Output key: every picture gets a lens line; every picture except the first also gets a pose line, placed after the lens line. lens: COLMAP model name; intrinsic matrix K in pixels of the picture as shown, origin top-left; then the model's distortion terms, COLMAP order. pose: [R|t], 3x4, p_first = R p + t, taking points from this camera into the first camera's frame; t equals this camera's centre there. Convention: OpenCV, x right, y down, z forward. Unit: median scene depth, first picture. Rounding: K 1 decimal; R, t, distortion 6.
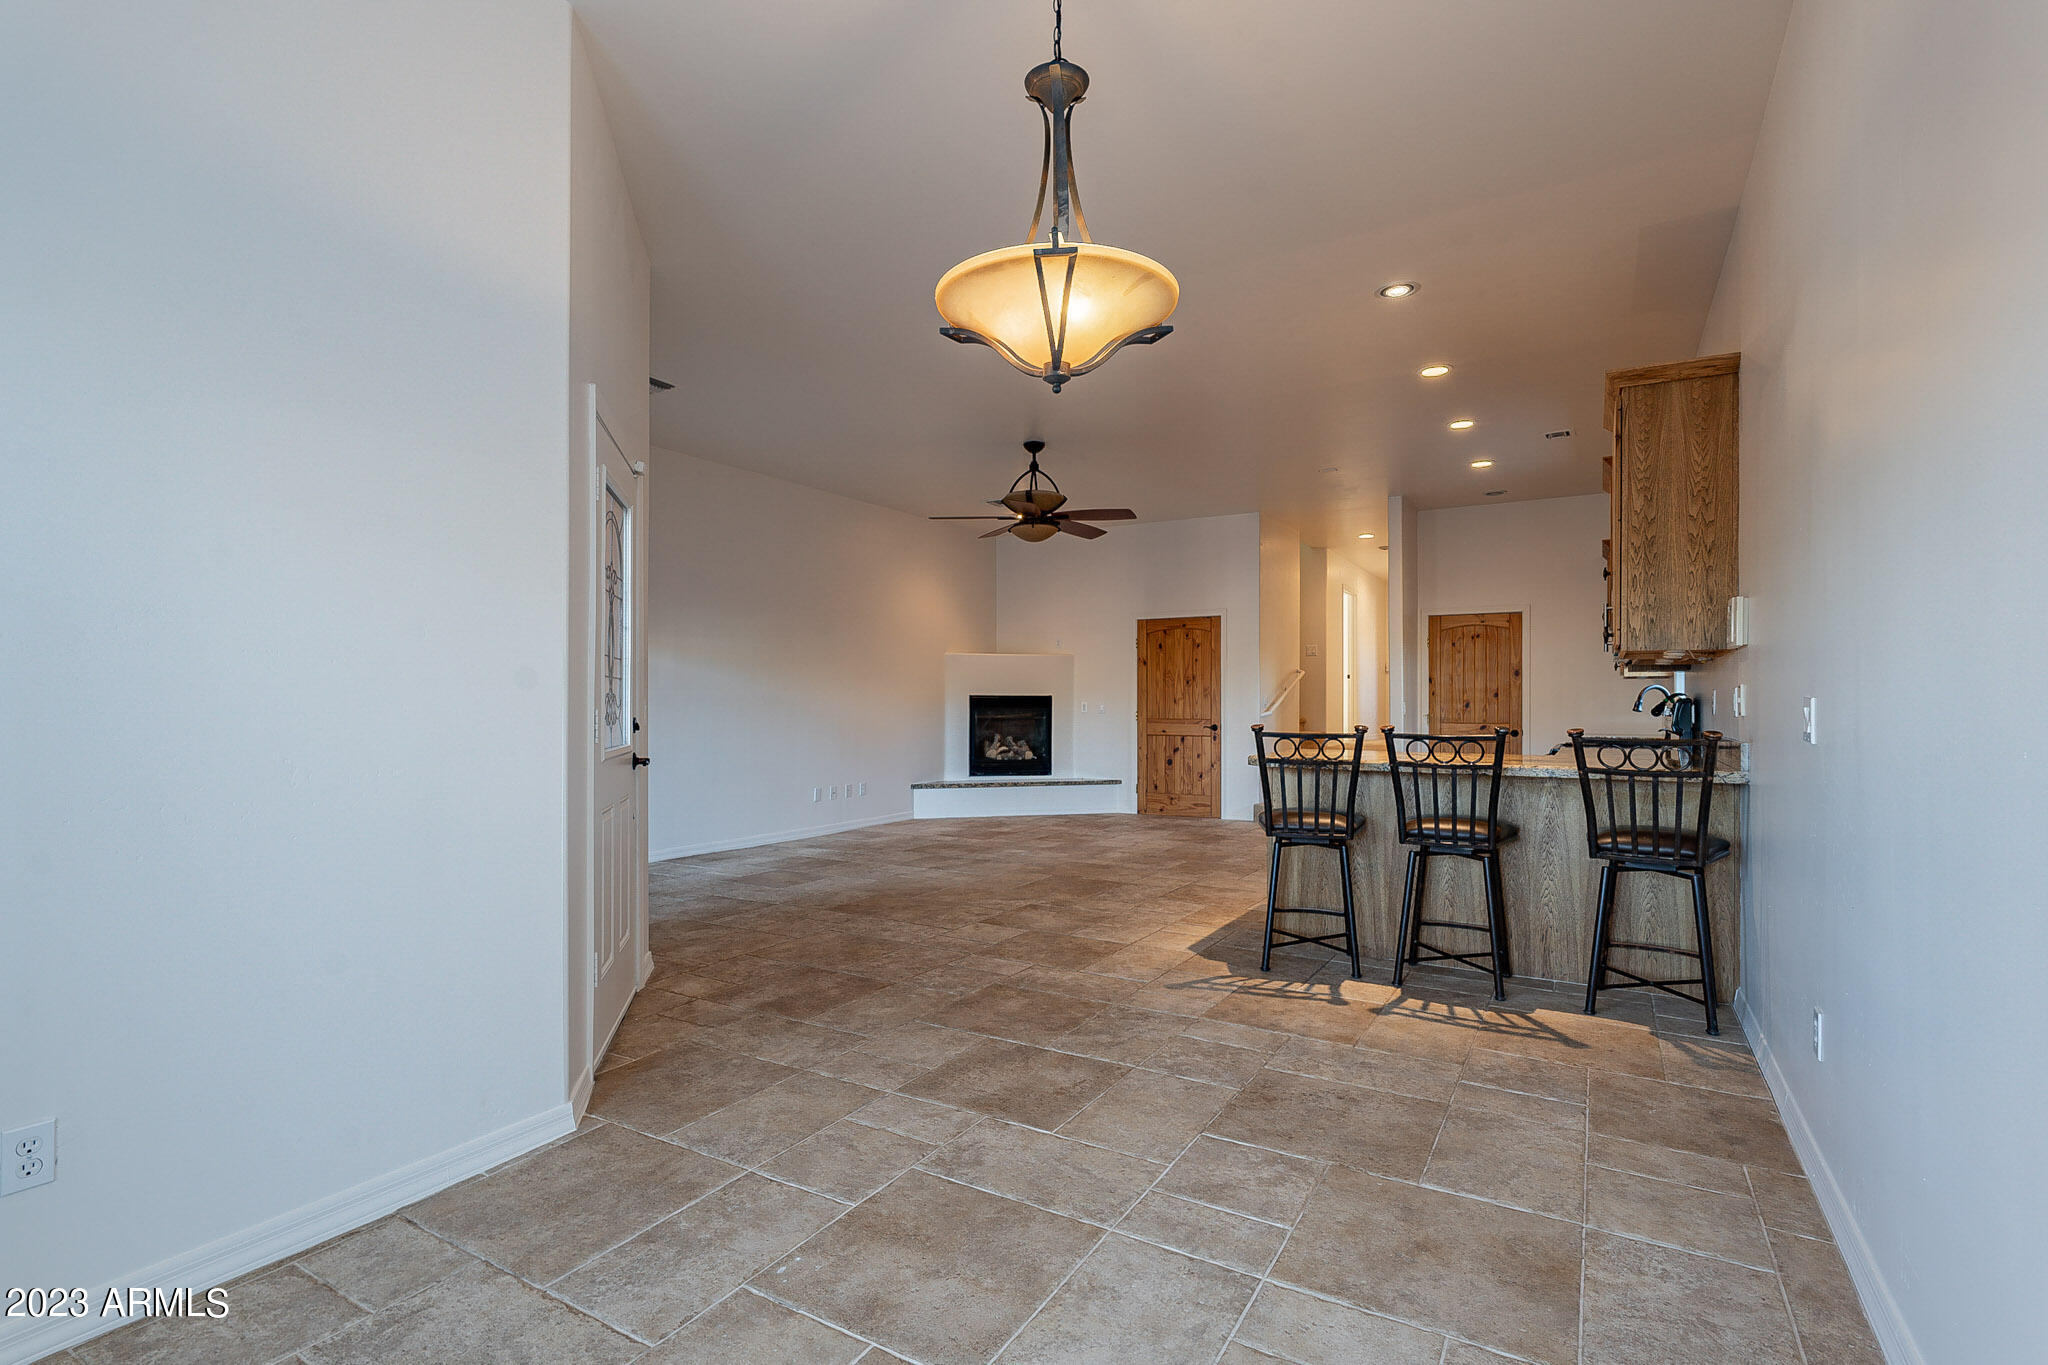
lens RADIAL K [[971.2, 0, 1022.8], [0, 971.2, 692.0], [0, 0, 1]] dist [-0.003096, 0.000317]
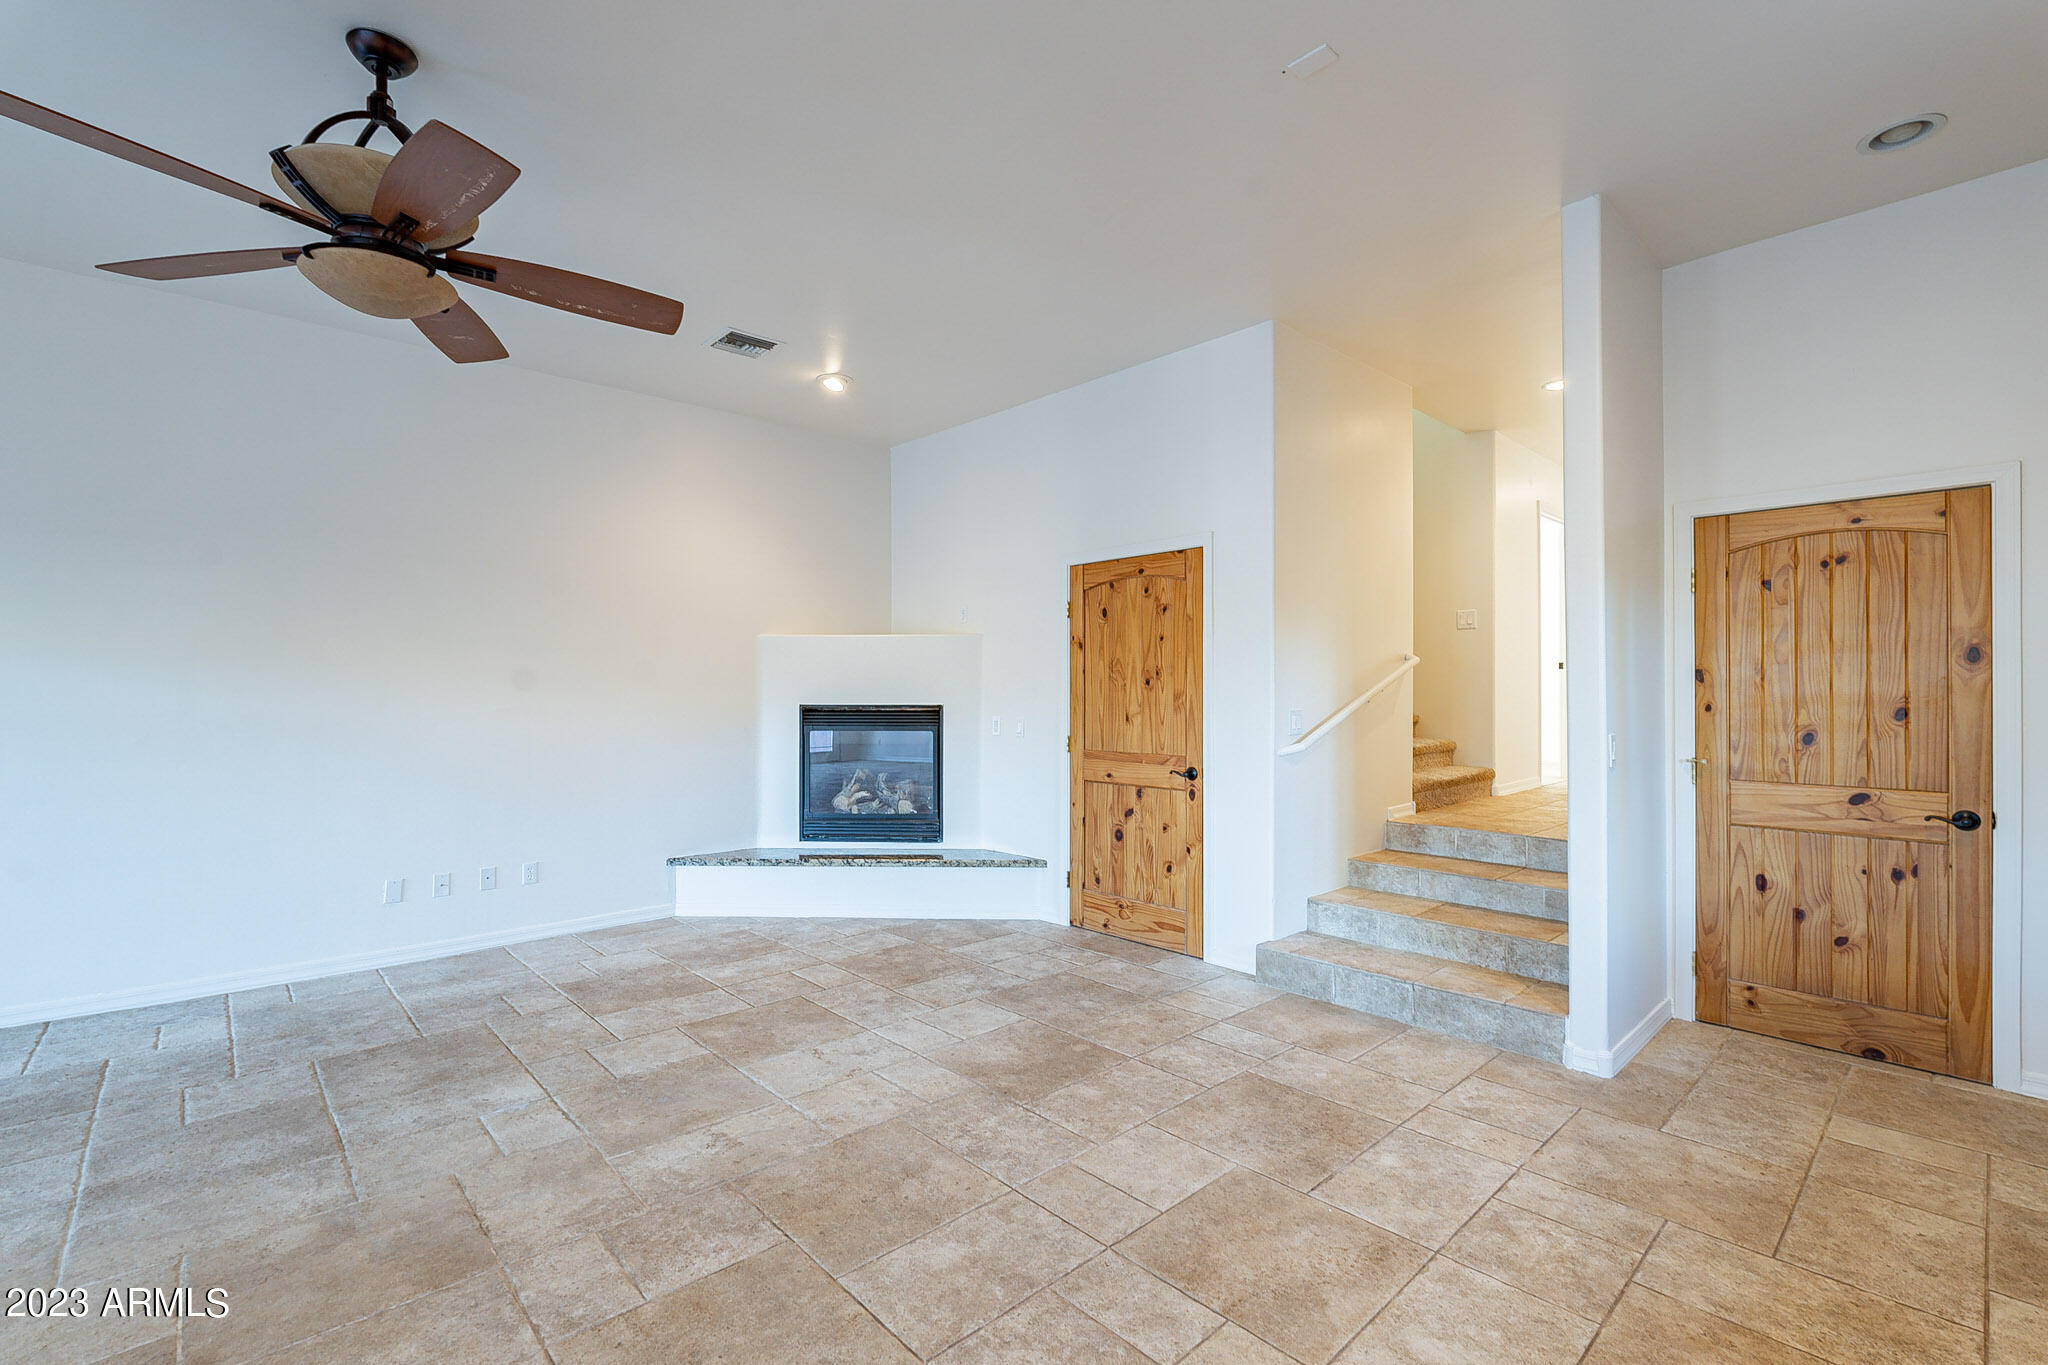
lens RADIAL K [[898.6, 0, 1025.3], [0, 898.6, 683.6], [0, 0, 1]] dist [-0.001828, 0.000219]
pose [[0.958767, -0.004714, -0.284153, 0.240660], [0.005184, 0.999986, 0.000901, -0.009739], [0.284145, -0.002337, 0.958779, 0.525389]]
